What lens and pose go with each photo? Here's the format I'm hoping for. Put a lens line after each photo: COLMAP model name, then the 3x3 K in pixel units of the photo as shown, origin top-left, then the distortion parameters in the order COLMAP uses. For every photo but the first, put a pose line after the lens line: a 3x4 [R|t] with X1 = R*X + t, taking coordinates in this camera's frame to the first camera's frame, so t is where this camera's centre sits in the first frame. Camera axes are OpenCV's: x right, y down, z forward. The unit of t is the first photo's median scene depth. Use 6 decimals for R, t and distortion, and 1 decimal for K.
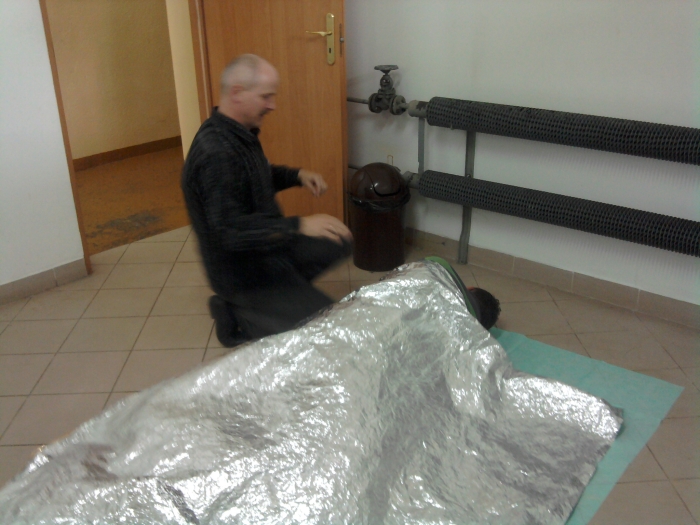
lens RADIAL K [[682.1, 0, 347.1], [0, 682.1, 270.1], [0, 0, 1]] dist [-0.032679, 0.000000]
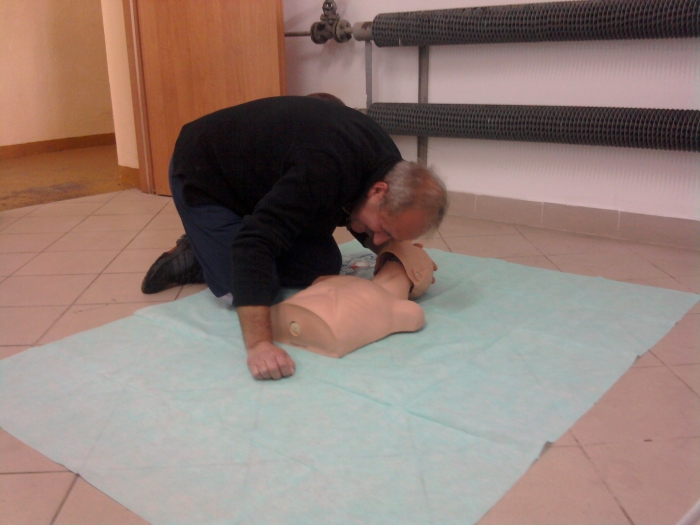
lens RADIAL K [[682.1, 0, 357.4], [0, 682.1, 287.1], [0, 0, 1]] dist [-0.032679, 0.000000]
pose [[0.999474, -0.005300, 0.031996, 0.065531], [0.008279, 0.995568, -0.093682, 0.179015], [-0.031357, 0.093897, 0.995088, 0.148865]]
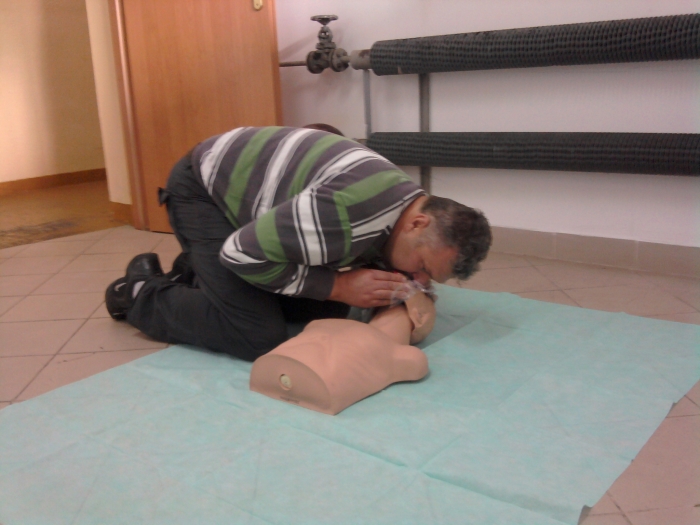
lens RADIAL K [[682.1, 0, 355.6], [0, 682.1, 286.8], [0, 0, 1]] dist [-0.032679, 0.000000]
pose [[0.999134, -0.023557, 0.034298, 0.060455], [0.027987, 0.990446, -0.135030, 0.163222], [-0.030789, 0.135873, 0.990248, 0.189269]]
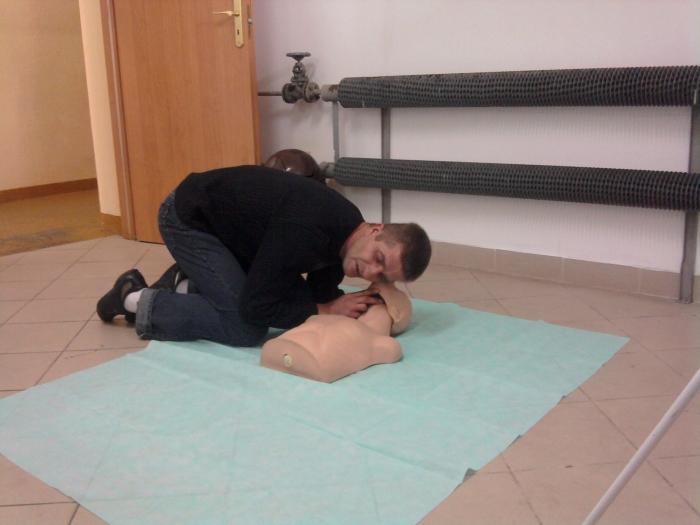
lens RADIAL K [[682.1, 0, 352.5], [0, 682.1, 289.5], [0, 0, 1]] dist [-0.032679, 0.000000]
pose [[0.998224, -0.012678, 0.058202, 0.075213], [0.020553, 0.990389, -0.136775, 0.172930], [-0.055909, 0.137729, 0.988891, 0.080226]]
